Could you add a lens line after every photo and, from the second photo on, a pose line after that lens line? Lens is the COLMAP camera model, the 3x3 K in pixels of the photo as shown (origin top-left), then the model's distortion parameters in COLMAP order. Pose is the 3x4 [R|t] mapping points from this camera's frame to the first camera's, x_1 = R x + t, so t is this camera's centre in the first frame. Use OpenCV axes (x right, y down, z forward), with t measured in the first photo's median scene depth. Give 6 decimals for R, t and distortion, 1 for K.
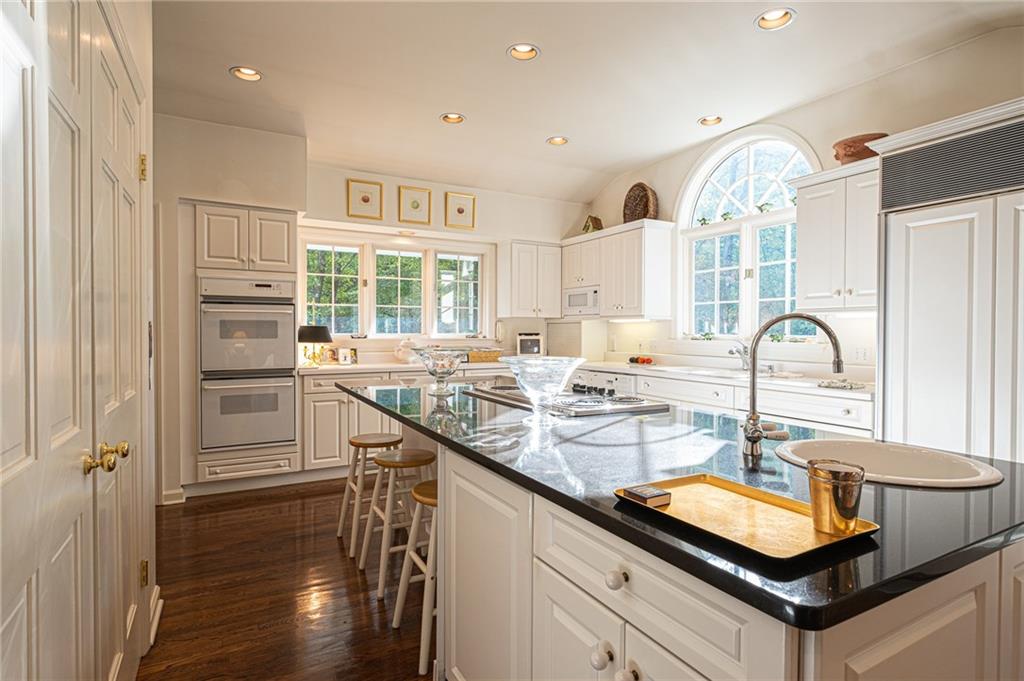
lens RADIAL K [[558.1, 0, 531.1], [0, 558.1, 337.1], [0, 0, 1]] dist [-0.005941, 0.000463]
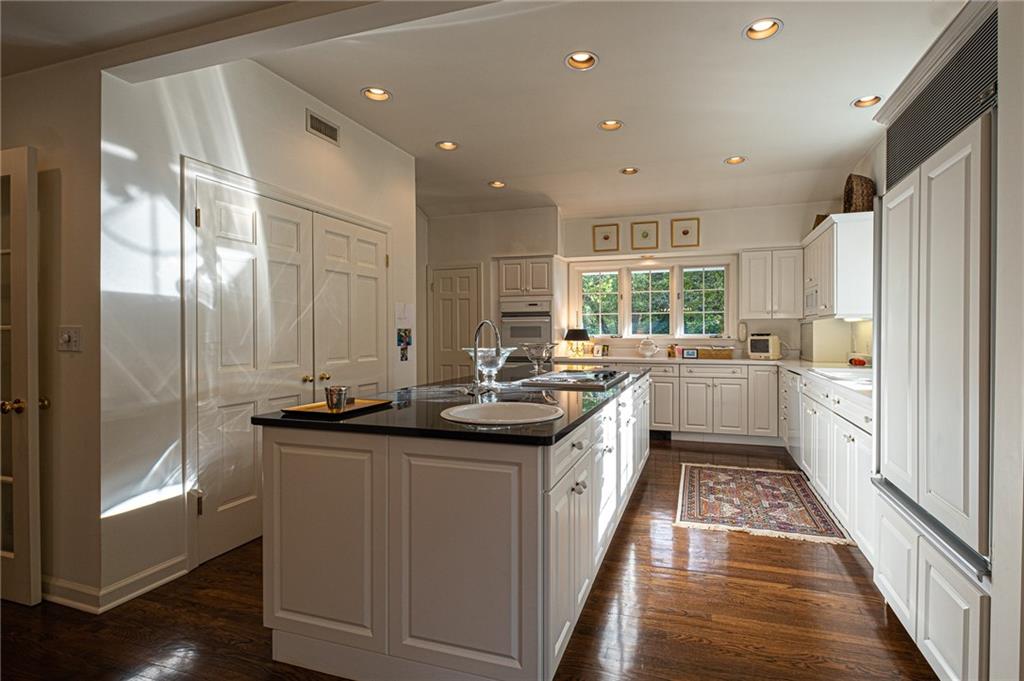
lens RADIAL K [[490.5, 0, 516.9], [0, 490.5, 335.7], [0, 0, 1]] dist [0.003336, -0.000023]
pose [[0.658022, -0.001430, -0.752997, 0.466422], [-0.003530, 0.999981, -0.004985, 0.003772], [0.752990, 0.005938, 0.658005, 0.029277]]
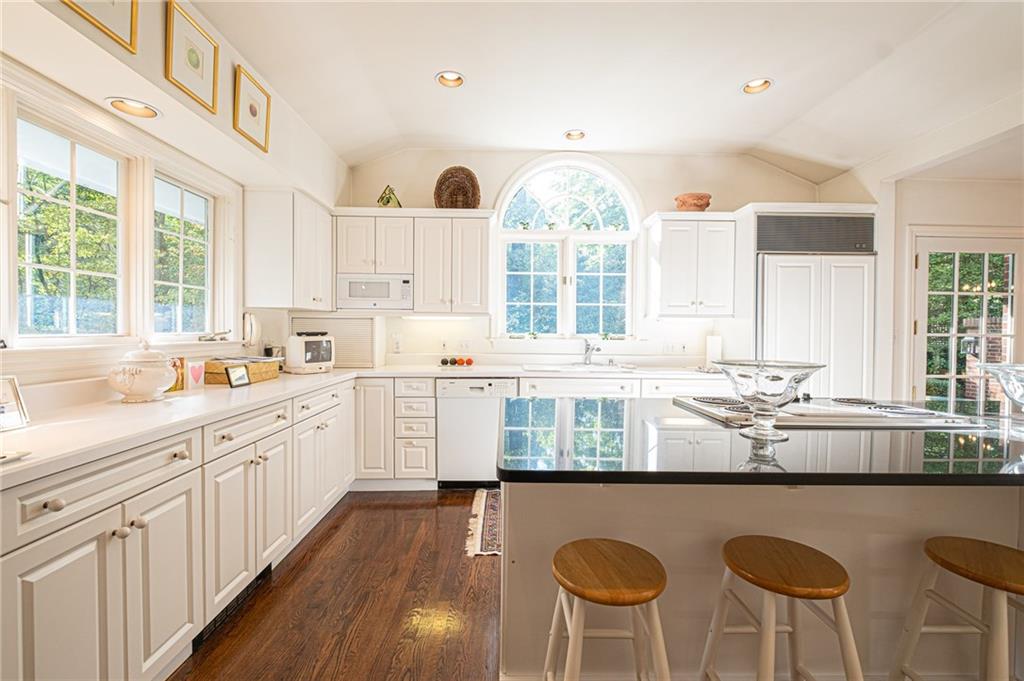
lens RADIAL K [[443.1, 0, 511.9], [0, 443.1, 338.8], [0, 0, 1]] dist [0.001863, 0.000034]
pose [[0.459614, -0.018087, 0.887935, -0.439036], [0.003197, 0.999820, 0.018711, -0.009863], [-0.888113, -0.005761, 0.459589, 0.621994]]
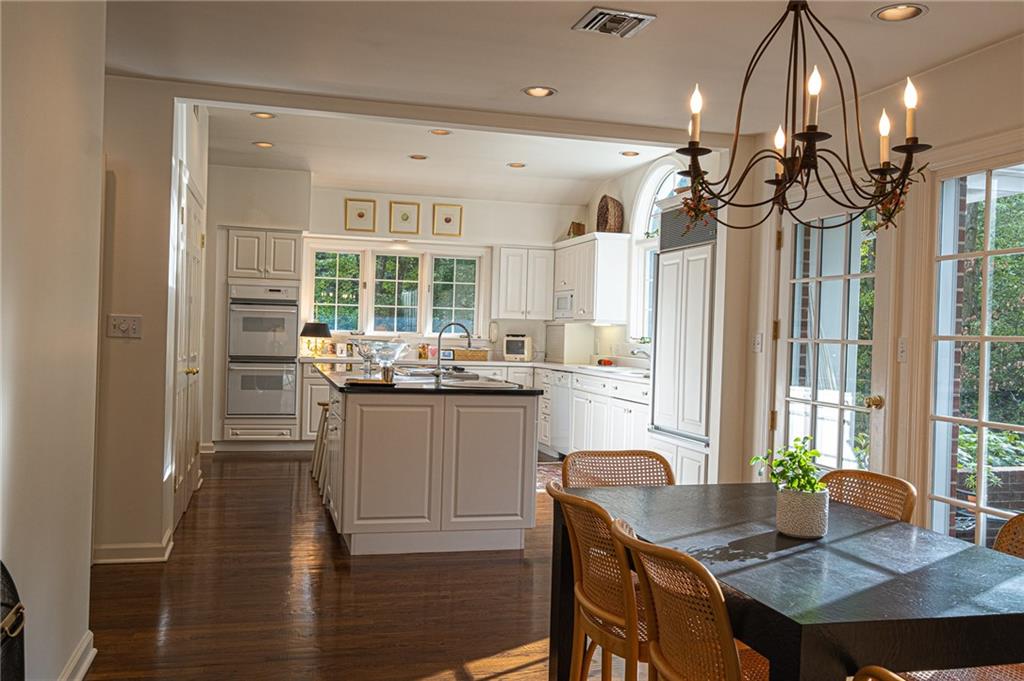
lens RADIAL K [[938.8, 0, 510.6], [0, 938.8, 335.6], [0, 0, 1]] dist [0.014583, 0.000000]
pose [[0.970051, 0.024635, -0.241648, 0.474517], [-0.027646, 0.999577, -0.009077, 0.012810], [0.241322, 0.015486, 0.970321, -0.802245]]
